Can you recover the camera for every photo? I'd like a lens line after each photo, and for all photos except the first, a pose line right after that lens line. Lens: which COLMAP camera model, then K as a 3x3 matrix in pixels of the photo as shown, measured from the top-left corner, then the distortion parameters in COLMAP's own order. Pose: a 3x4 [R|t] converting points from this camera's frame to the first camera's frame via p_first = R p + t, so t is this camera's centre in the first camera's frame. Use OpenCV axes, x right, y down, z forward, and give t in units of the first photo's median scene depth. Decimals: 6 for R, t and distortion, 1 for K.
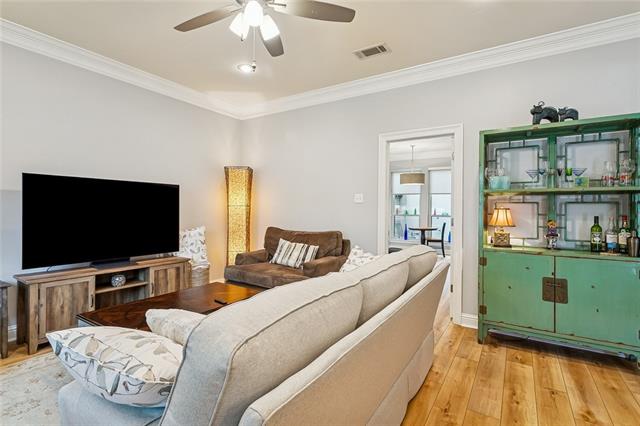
lens RADIAL K [[304.5, 0, 317.0], [0, 304.5, 206.6], [0, 0, 1]] dist [0.001007, 0.000007]
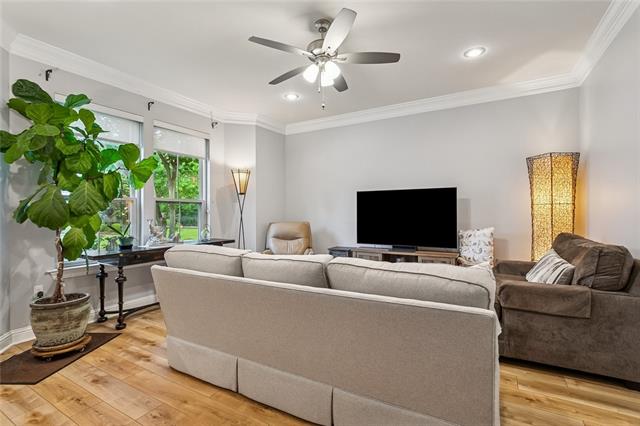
lens RADIAL K [[304.5, 0, 319.2], [0, 304.5, 213.0], [0, 0, 1]] dist [0.001007, 0.000007]
pose [[0.052541, -0.003171, -0.998614, 0.561561], [0.013954, 0.999900, -0.002441, 0.015343], [0.998521, -0.013806, 0.052580, 0.425244]]
